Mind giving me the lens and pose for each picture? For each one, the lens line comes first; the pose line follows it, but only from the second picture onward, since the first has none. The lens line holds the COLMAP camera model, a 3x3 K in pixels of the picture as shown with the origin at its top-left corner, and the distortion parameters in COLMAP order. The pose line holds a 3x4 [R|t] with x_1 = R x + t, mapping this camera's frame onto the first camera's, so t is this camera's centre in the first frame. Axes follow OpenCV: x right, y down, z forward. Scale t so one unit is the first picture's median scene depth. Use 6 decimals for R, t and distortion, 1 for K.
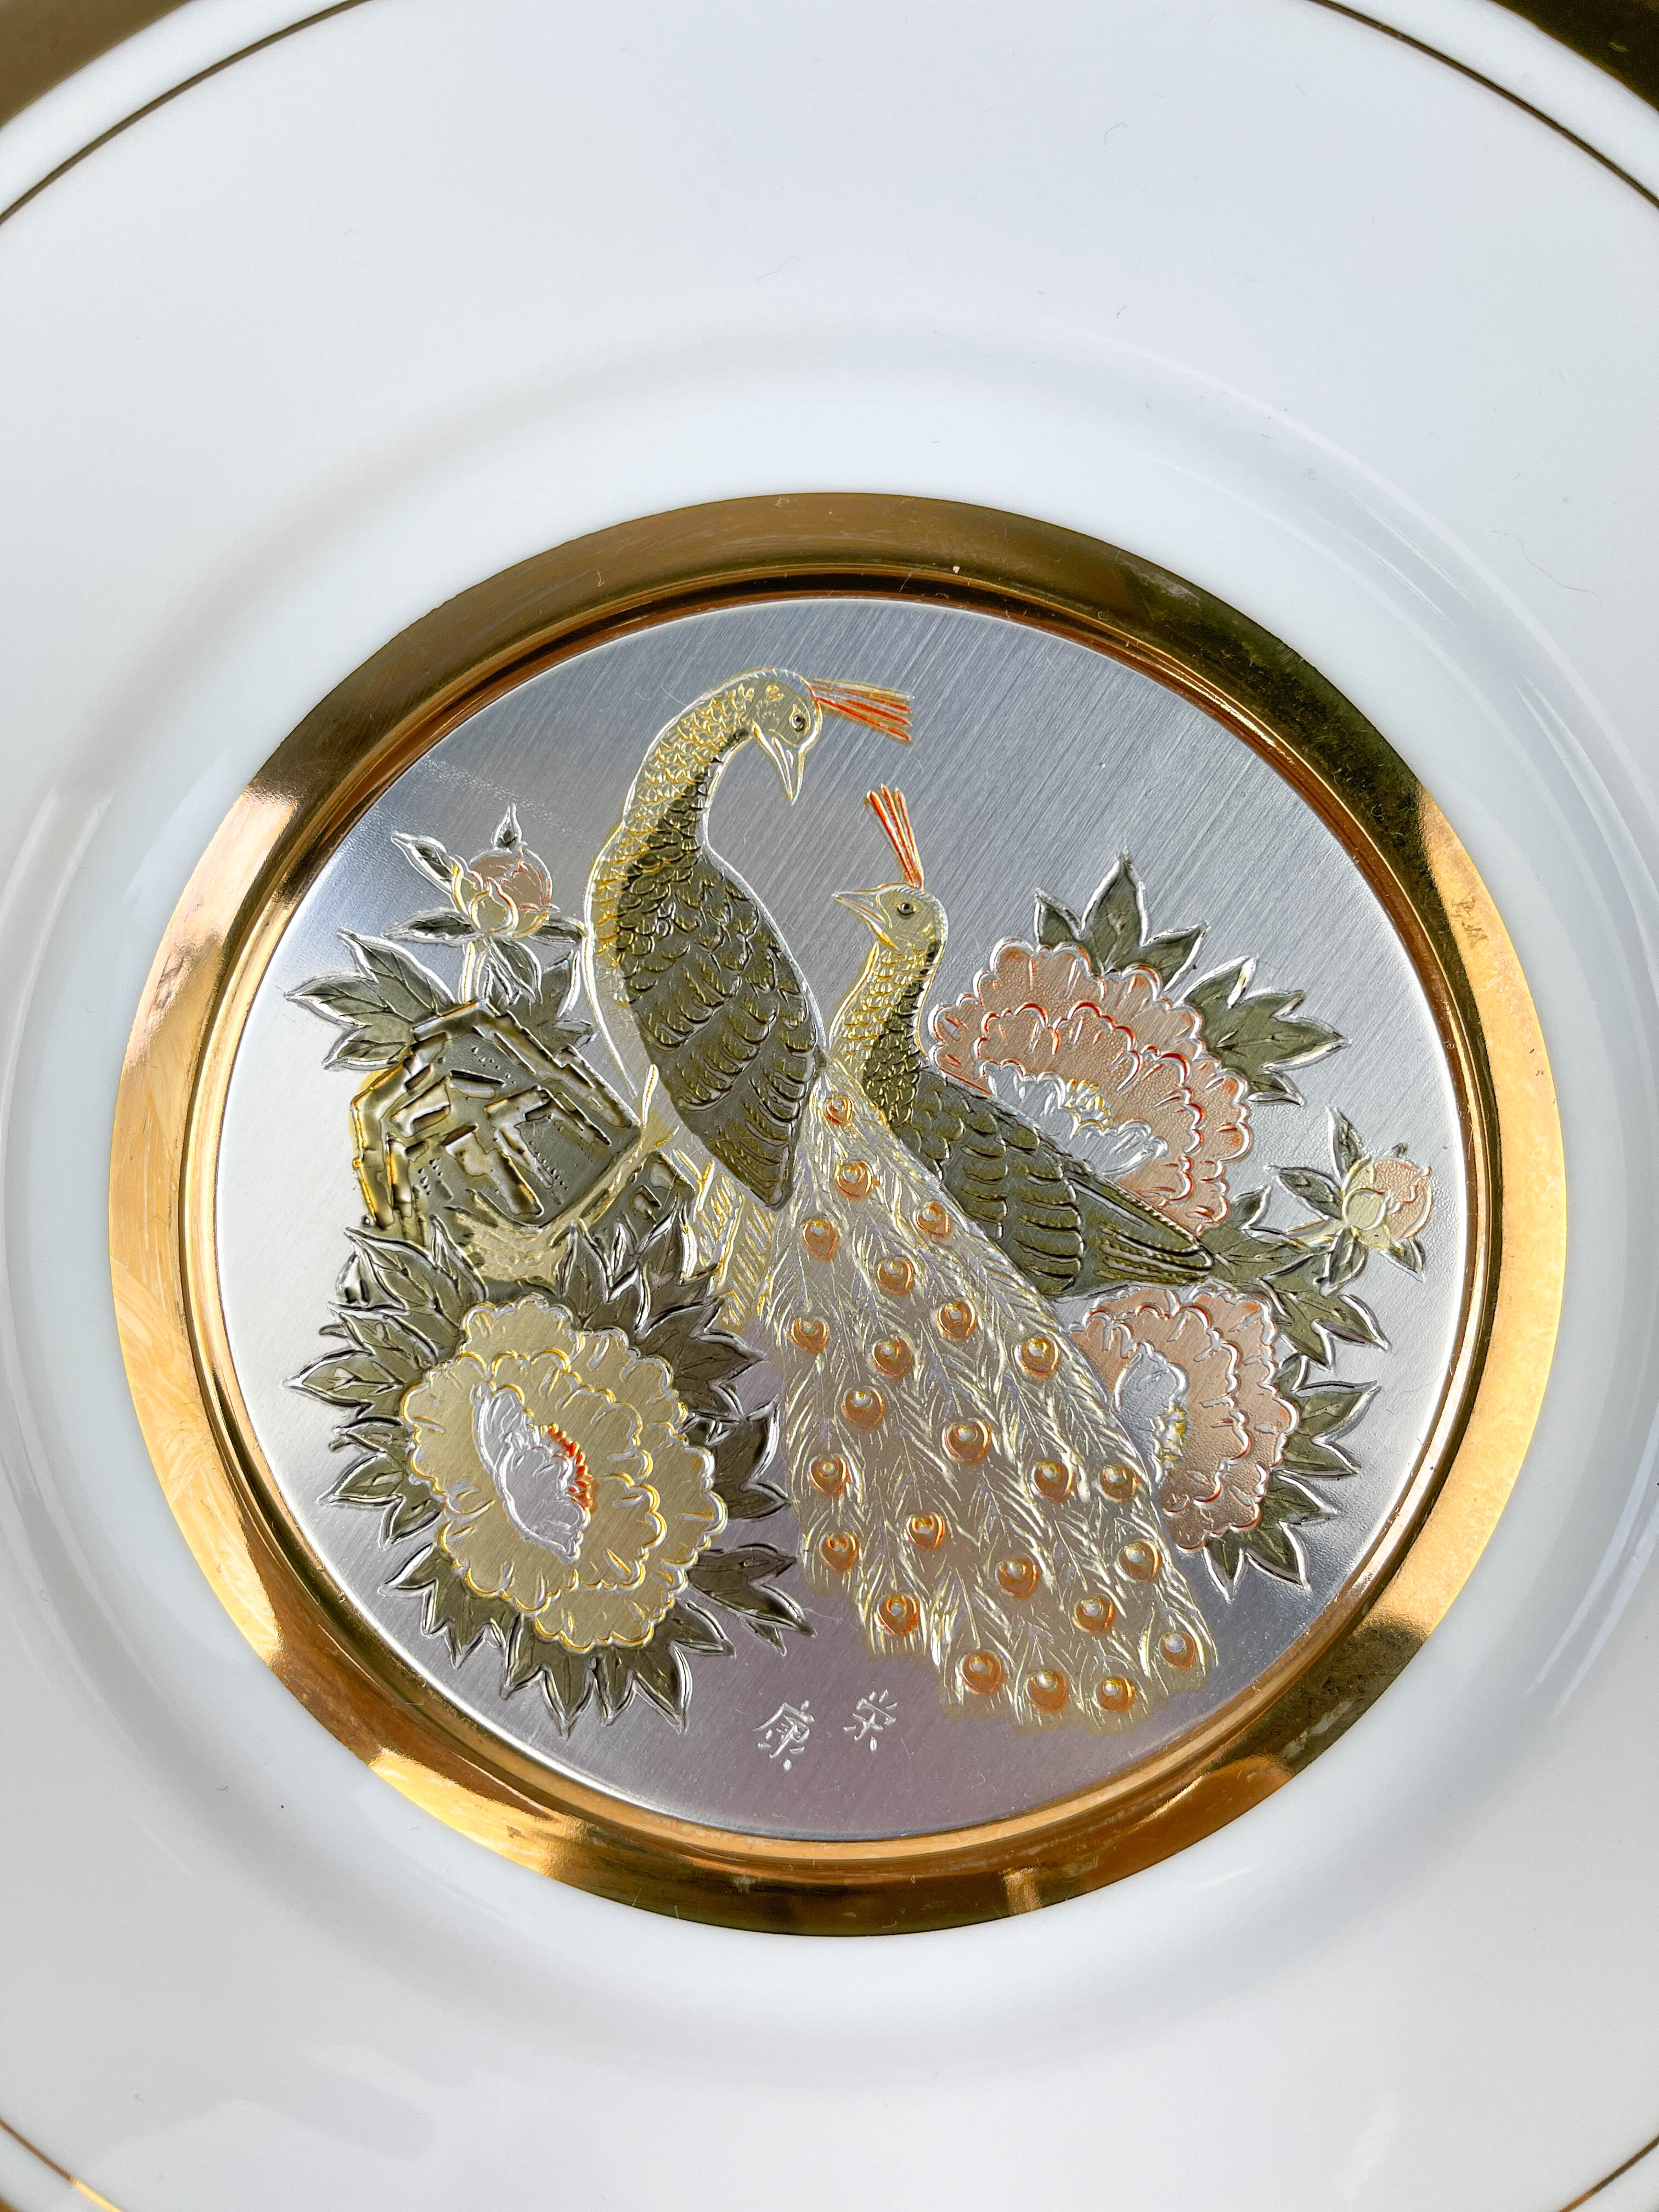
lens RADIAL K [[1671.6, 0, 791.5], [0, 1671.6, 1146.1], [0, 0, 1]] dist [0.058173, -0.085670]
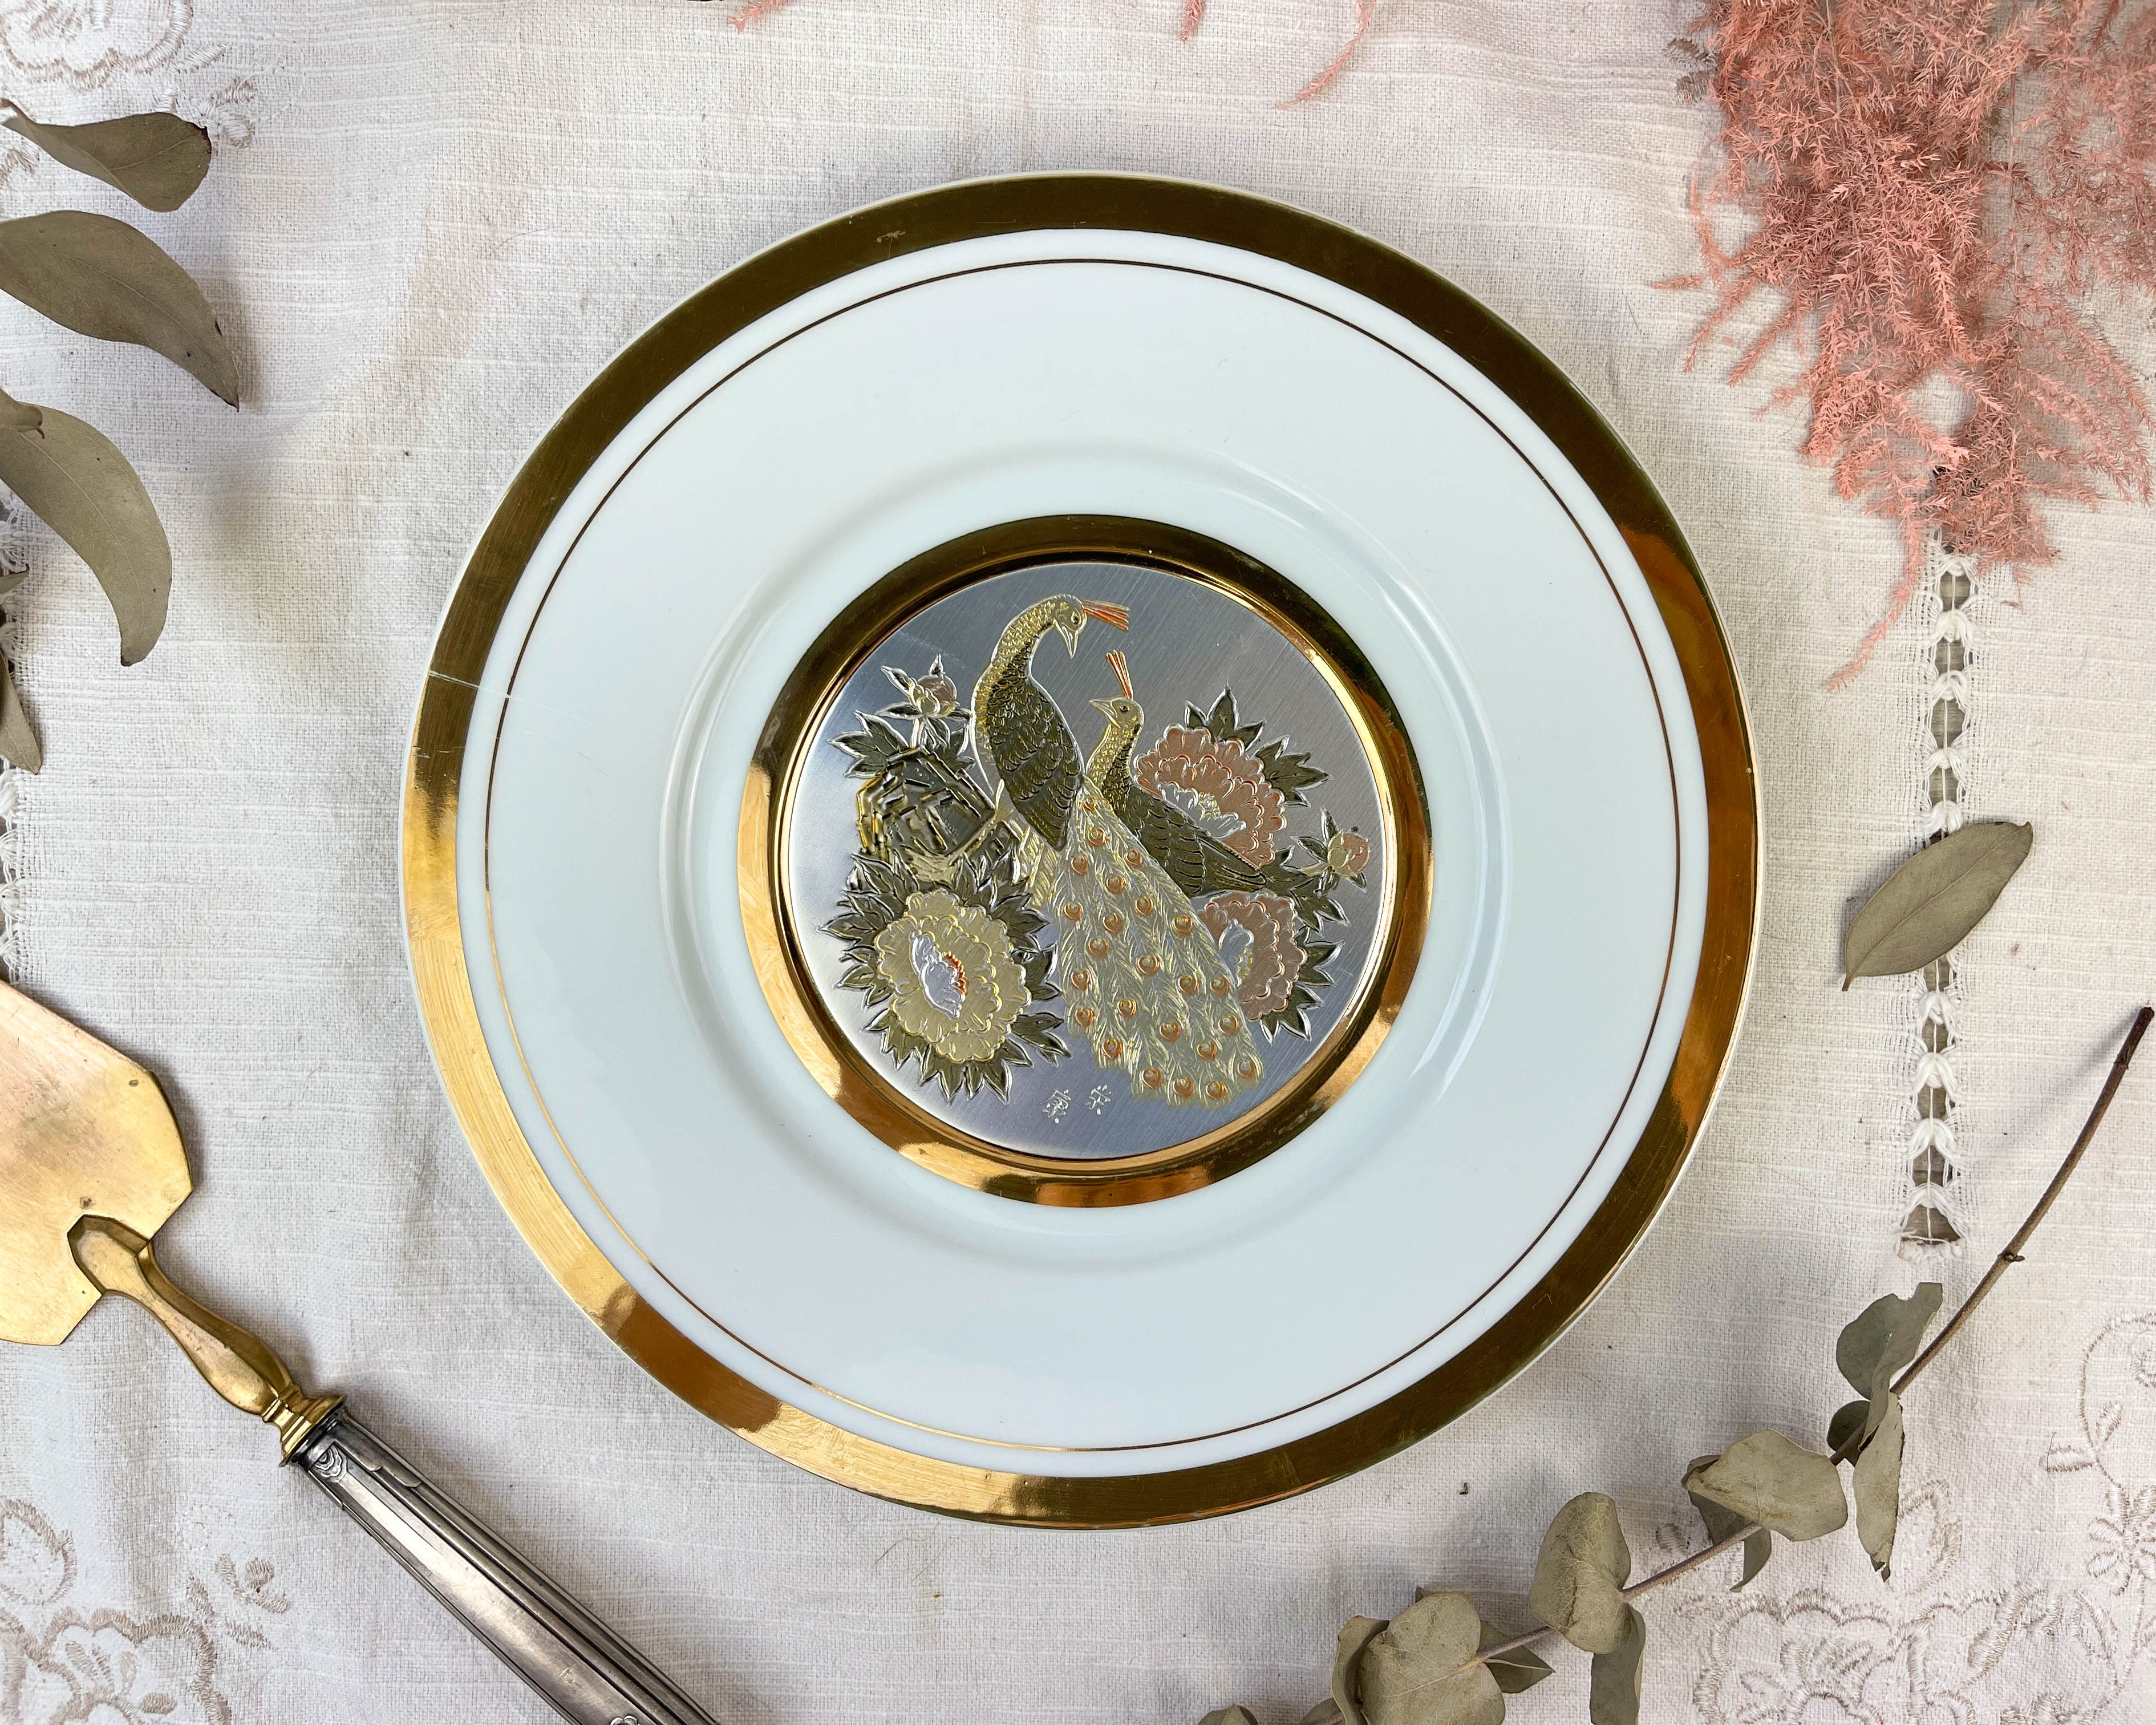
lens RADIAL K [[1754.0, 0, 1138.9], [0, 1754.0, 853.3], [0, 0, 1]] dist [0.088471, -0.142851]
pose [[0.999353, 0.026090, 0.024745, 0.036553], [-0.025352, 0.999238, -0.029684, 0.103830], [-0.025500, 0.029038, 0.999253, -1.188617]]
